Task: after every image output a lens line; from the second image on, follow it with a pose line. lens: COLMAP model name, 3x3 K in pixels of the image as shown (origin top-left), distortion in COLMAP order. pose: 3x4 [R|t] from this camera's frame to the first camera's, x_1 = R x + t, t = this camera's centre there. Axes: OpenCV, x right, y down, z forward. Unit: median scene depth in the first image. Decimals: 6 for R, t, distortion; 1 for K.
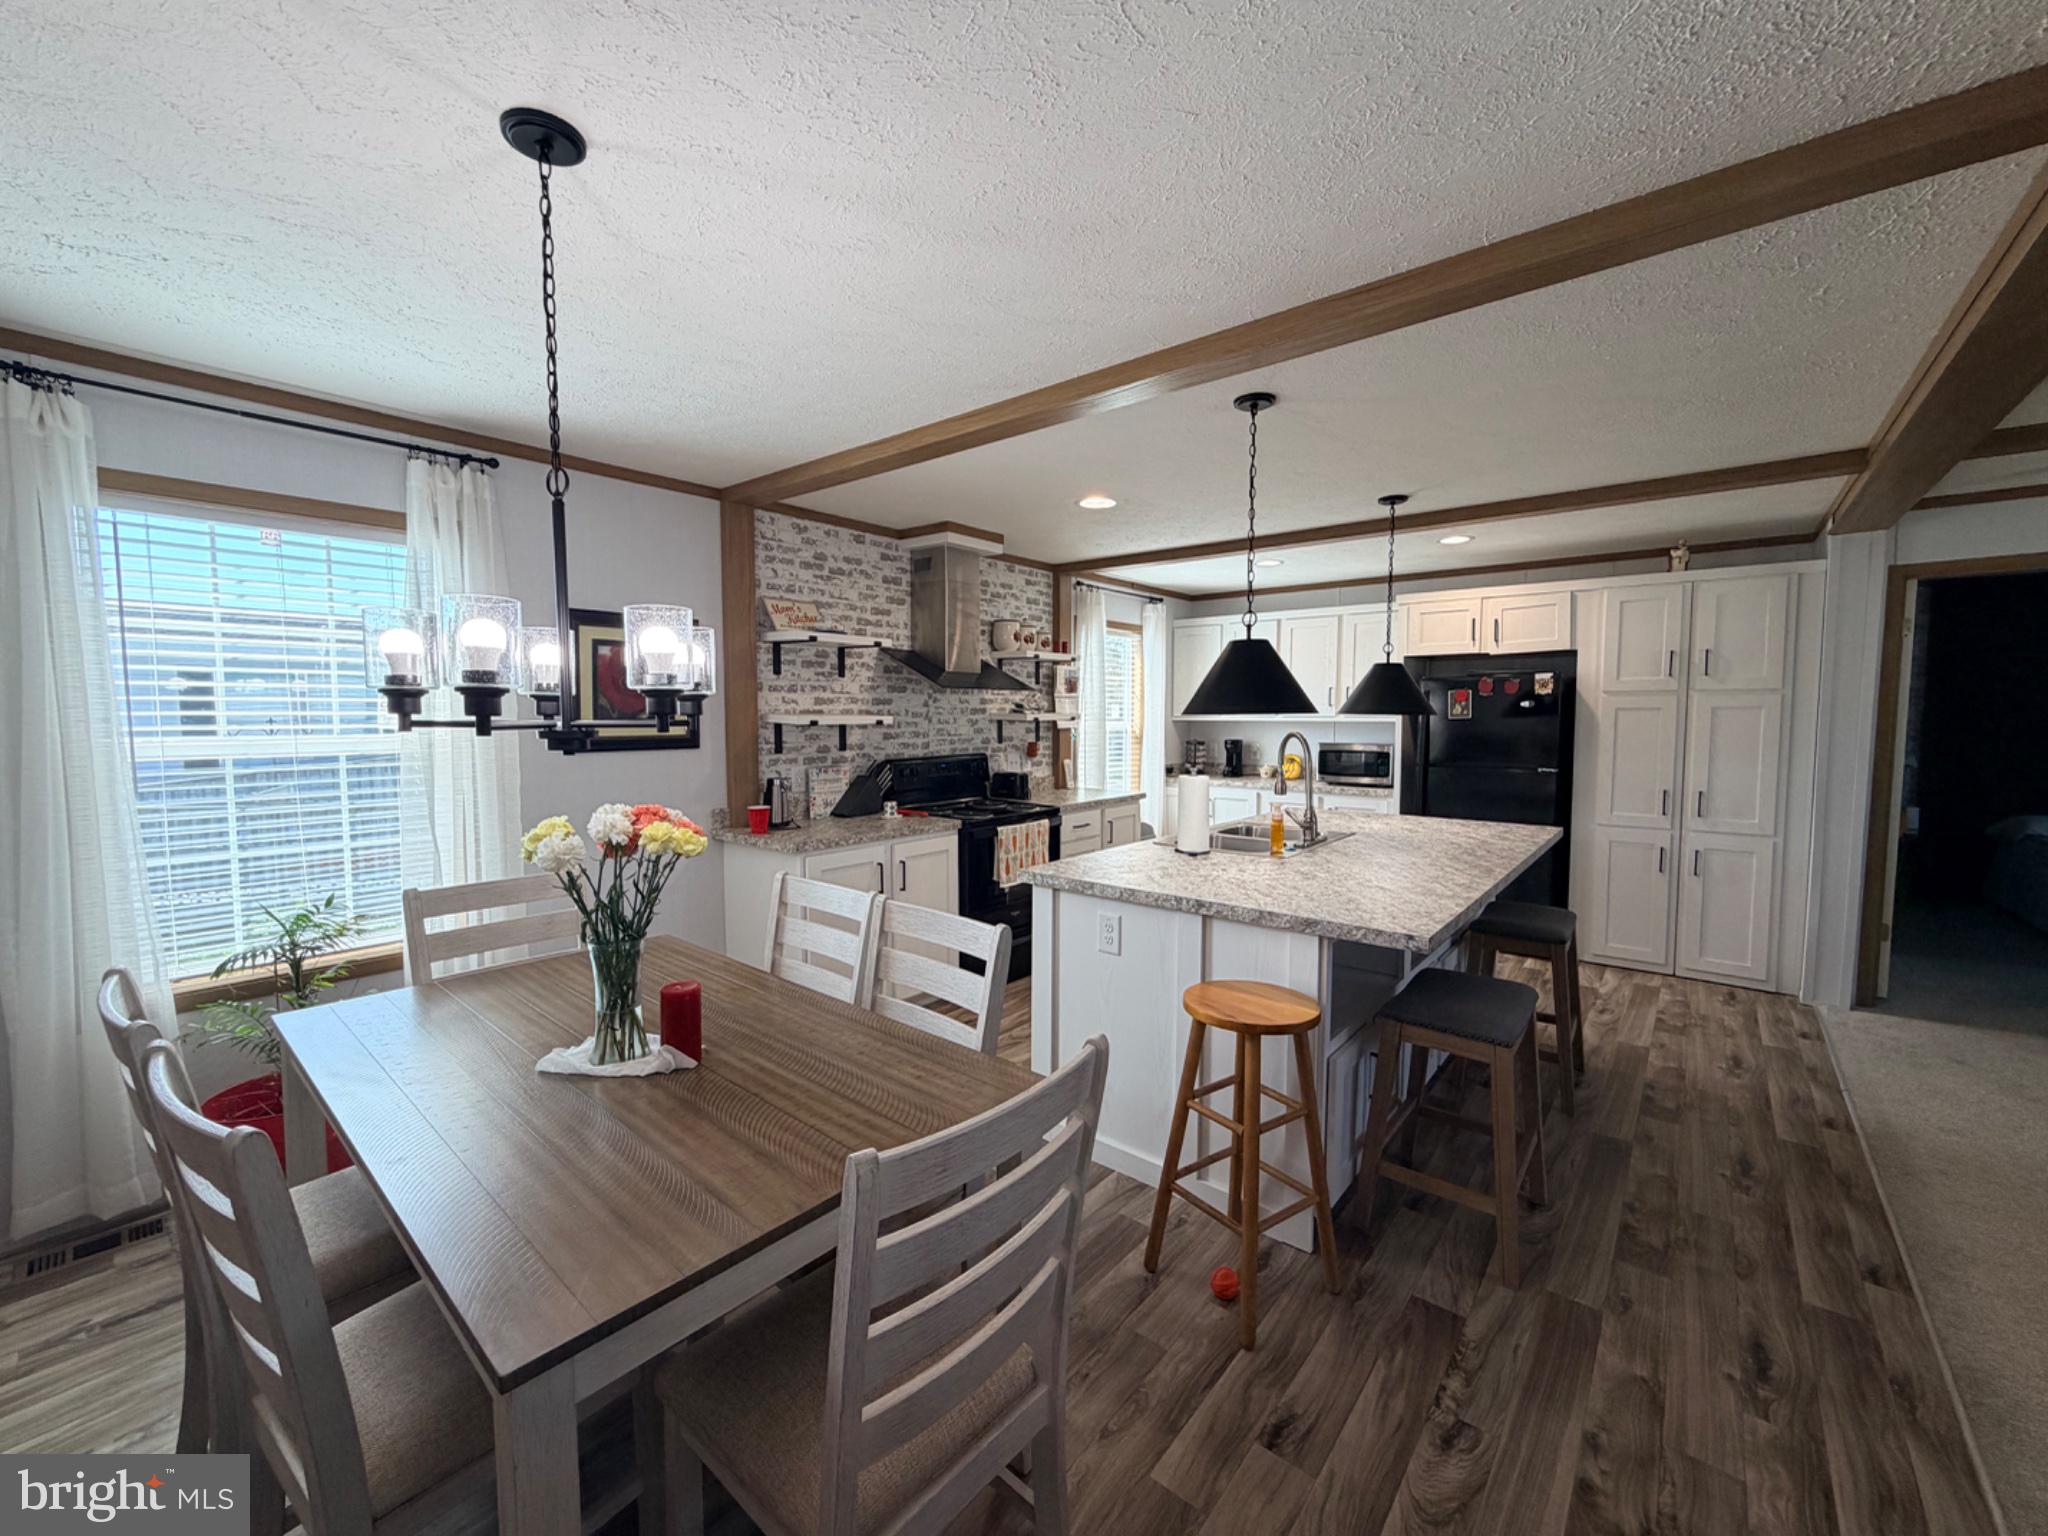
lens RADIAL K [[815.8, 0, 1019.1], [0, 815.8, 767.8], [0, 0, 1]] dist [0.000850, -0.000167]
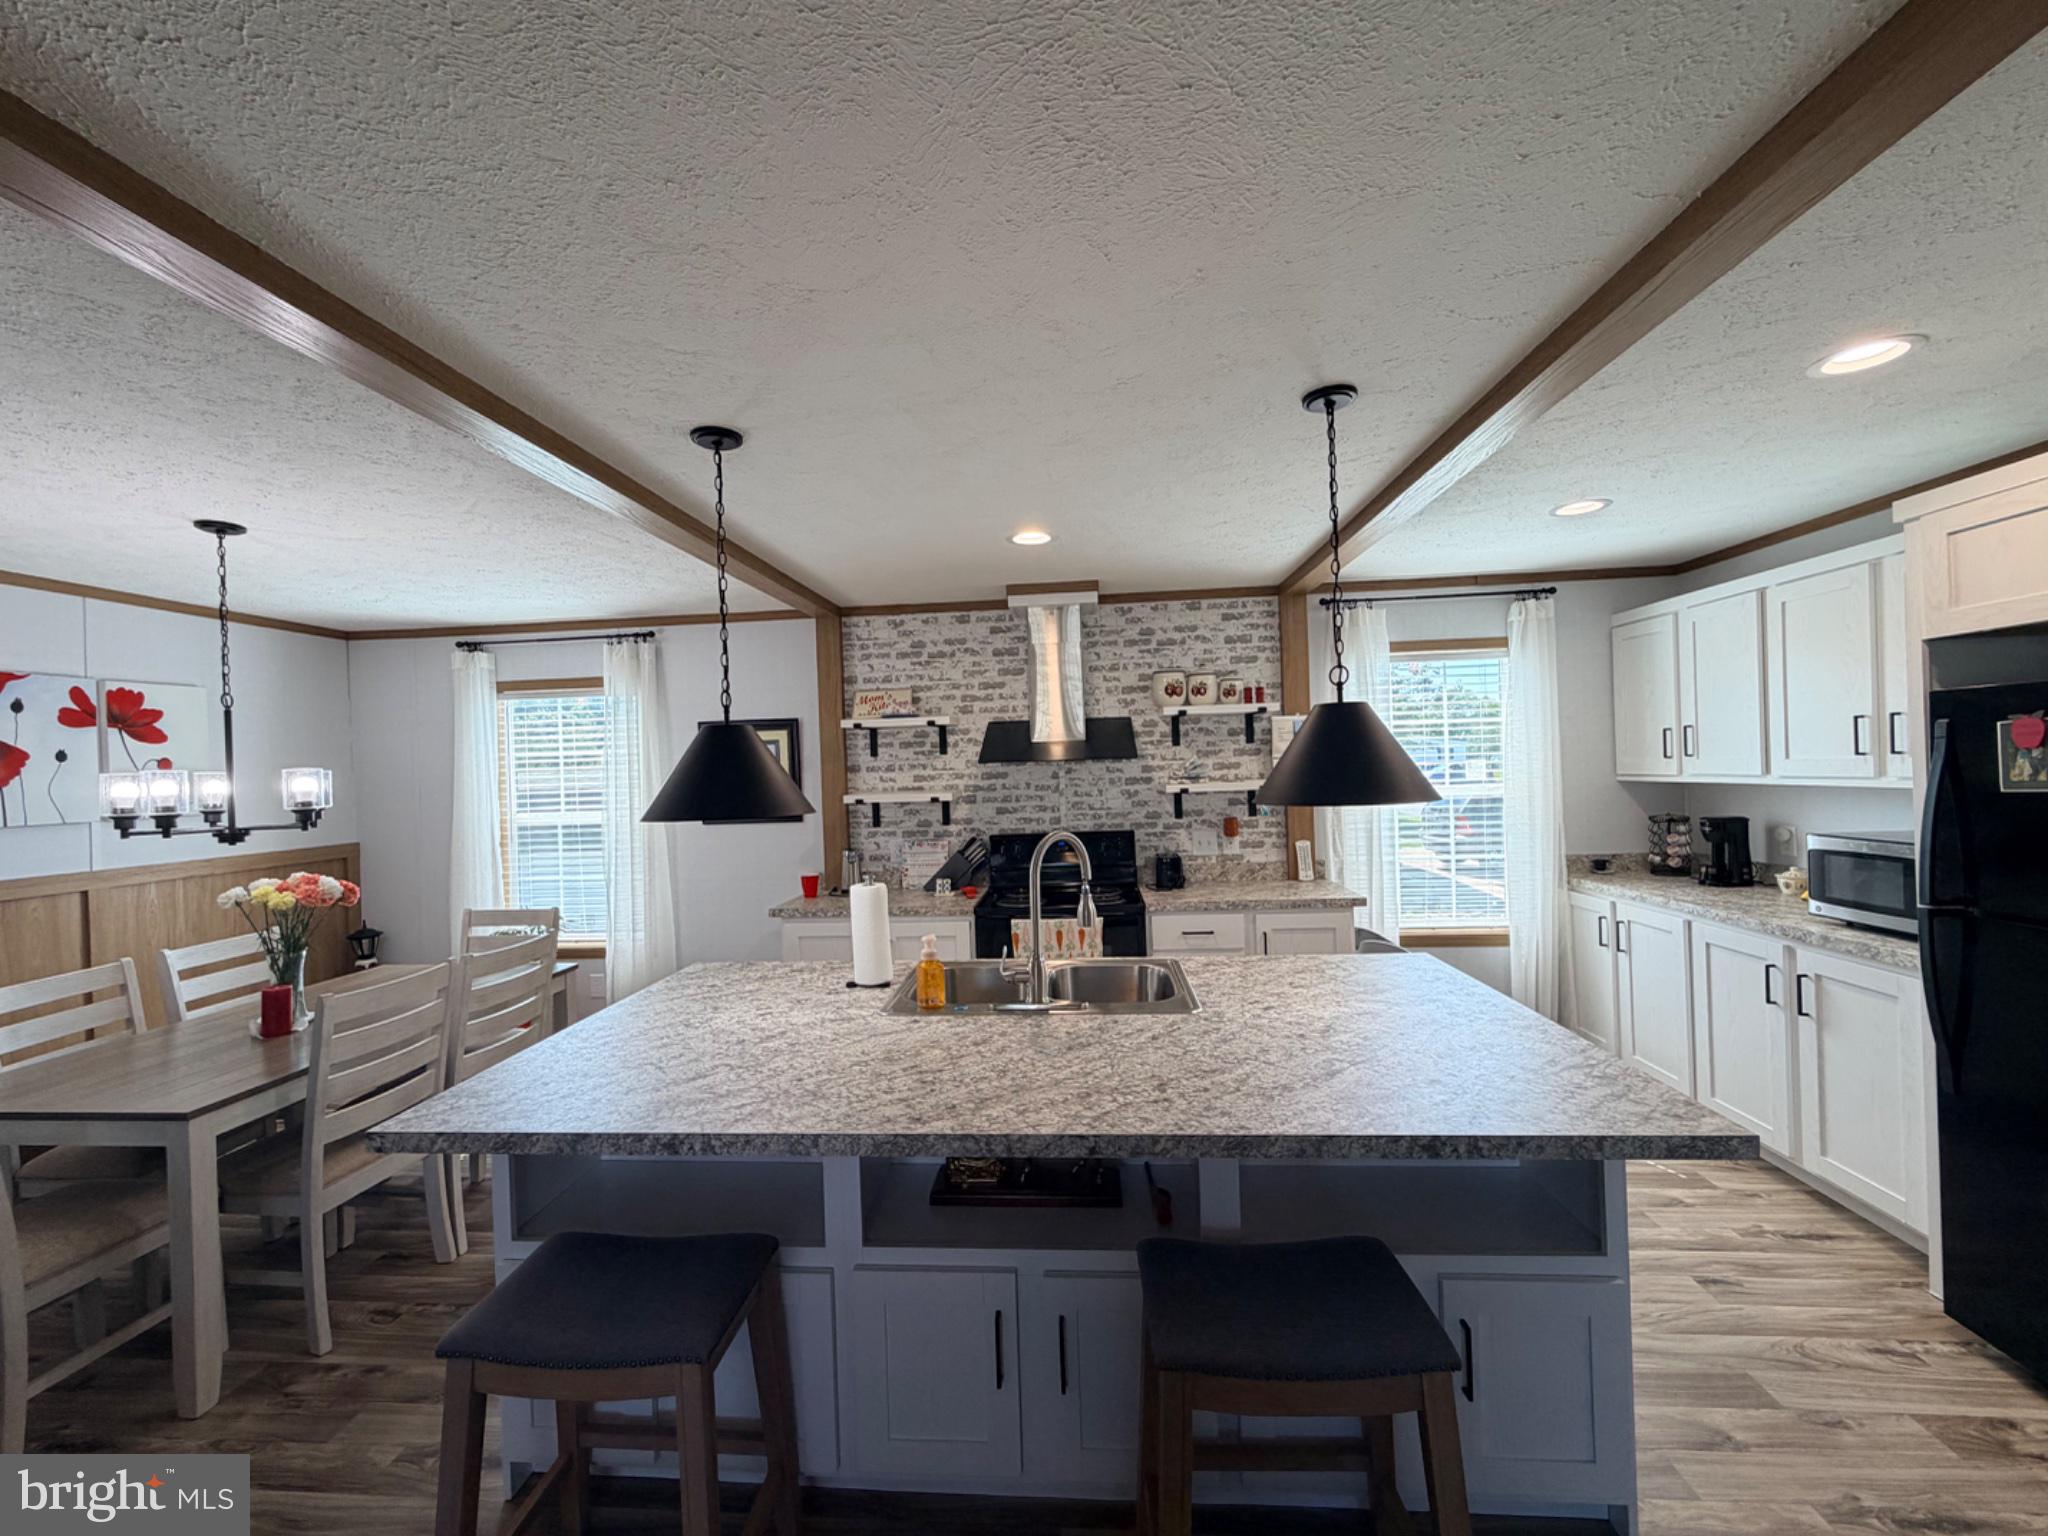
lens RADIAL K [[815.8, 0, 1019.1], [0, 815.8, 767.8], [0, 0, 1]] dist [0.000850, -0.000167]
pose [[0.578128, -0.019127, -0.815722, 0.790770], [-0.022865, 0.998953, -0.039628, -0.063259], [0.815625, 0.041562, 0.577086, 0.550425]]
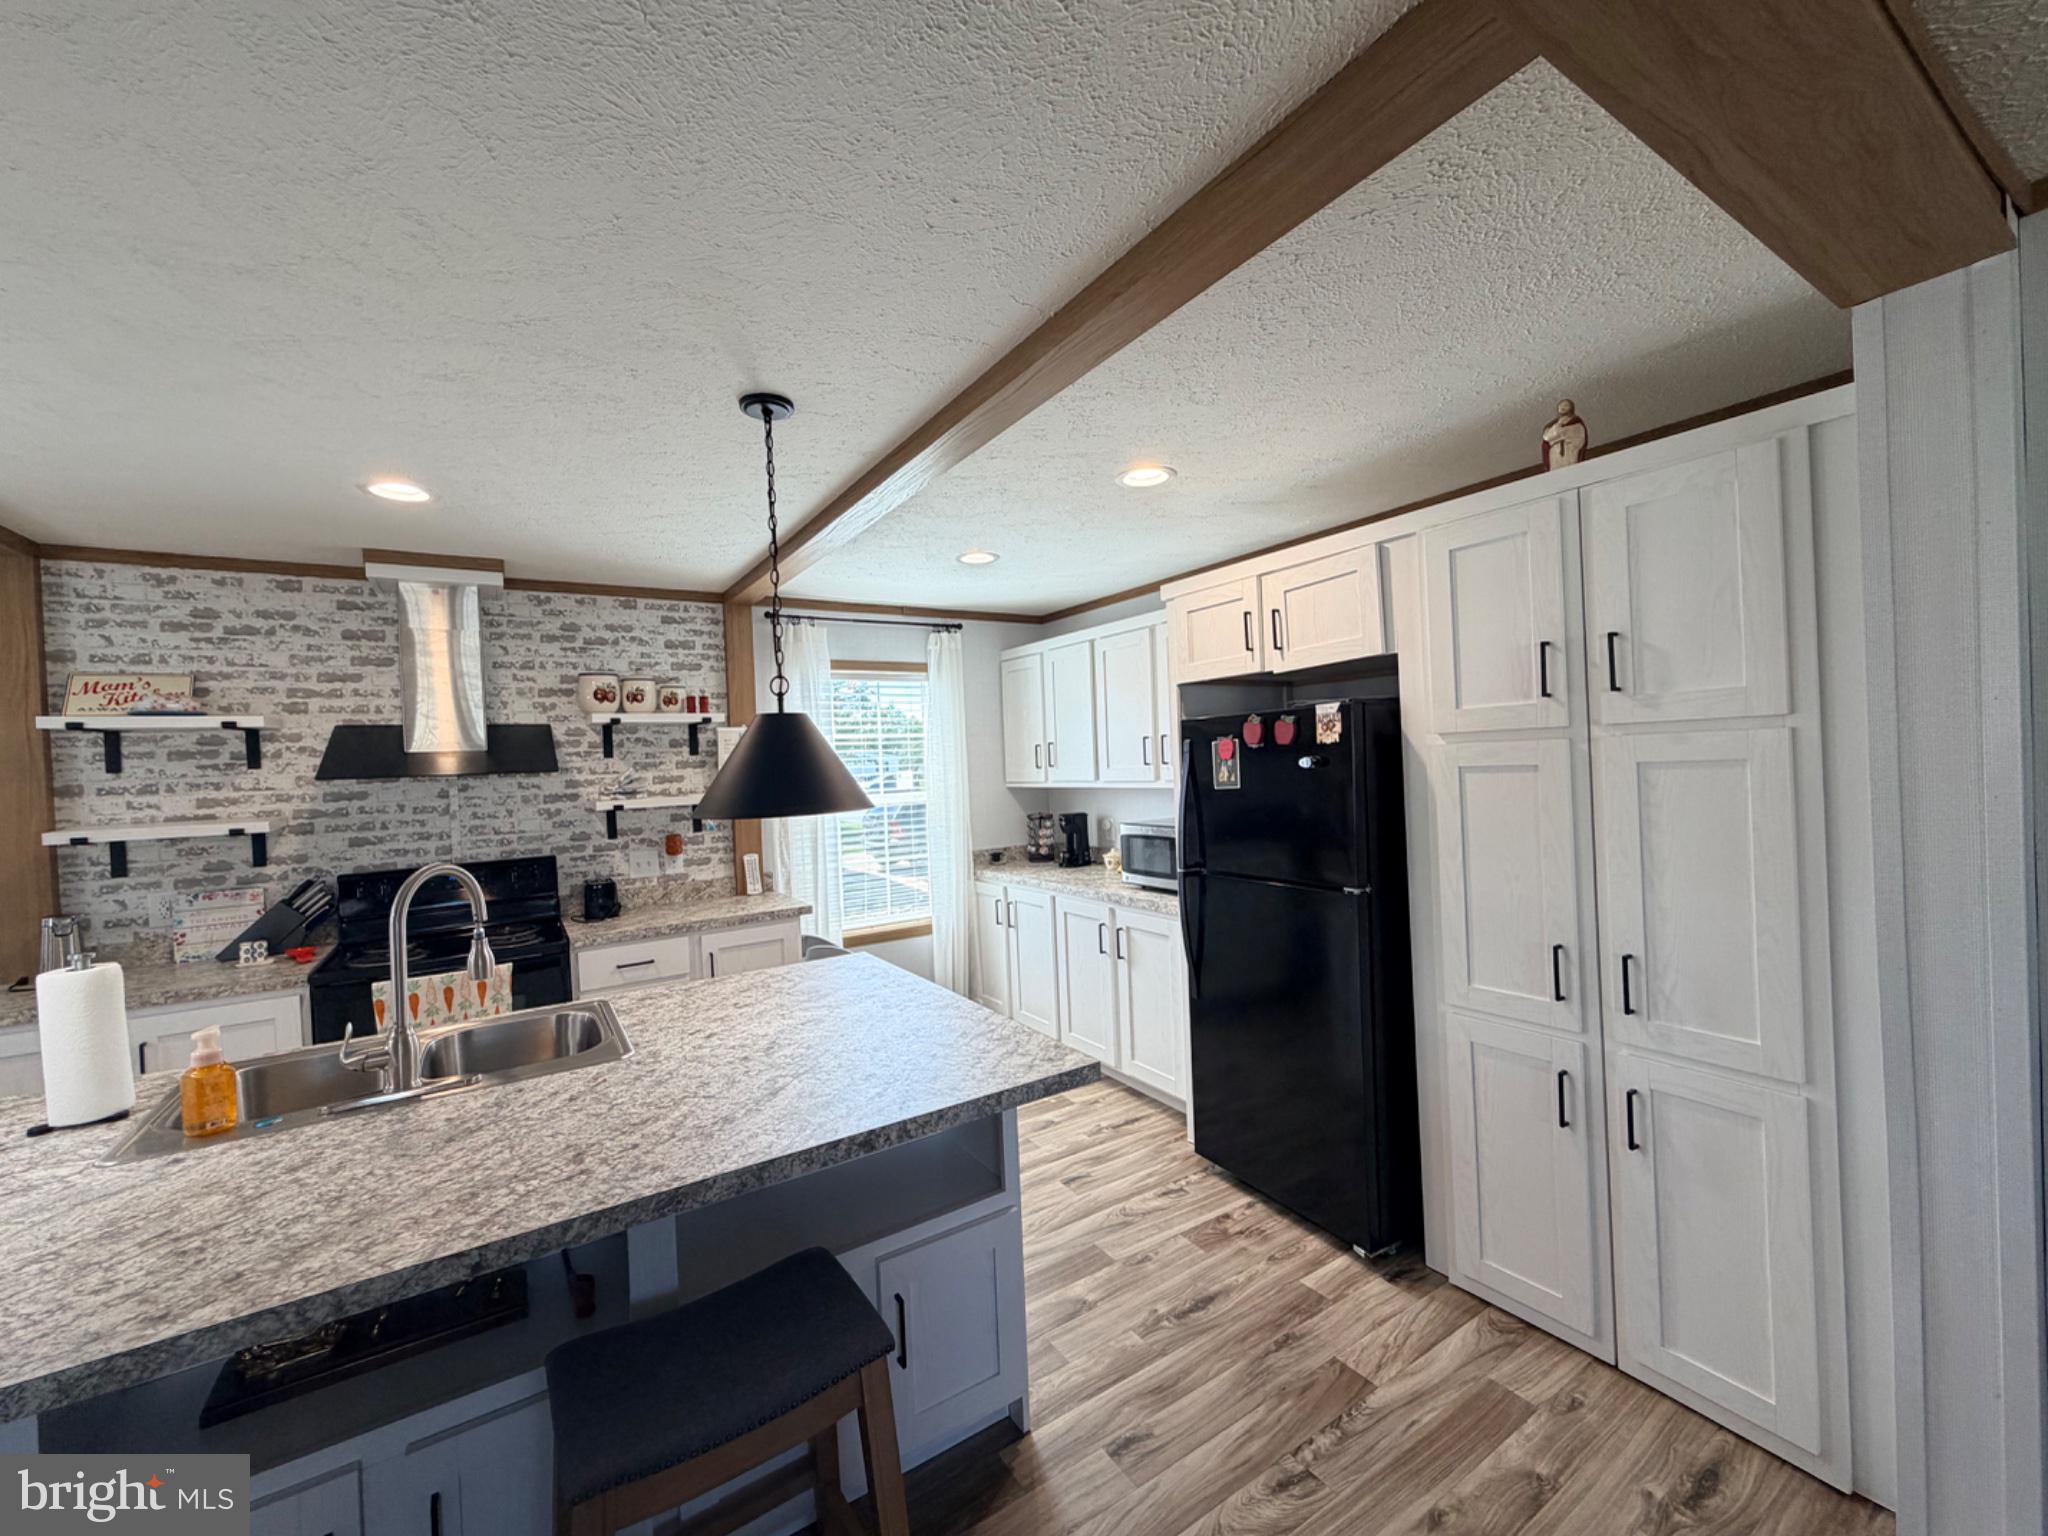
lens RADIAL K [[815.8, 0, 1019.1], [0, 815.8, 767.8], [0, 0, 1]] dist [0.000850, -0.000167]
pose [[0.952938, -0.036871, -0.300916, 0.783890], [0.020670, 0.998169, -0.056846, -0.062931], [0.302461, 0.047951, 0.951955, 0.571171]]
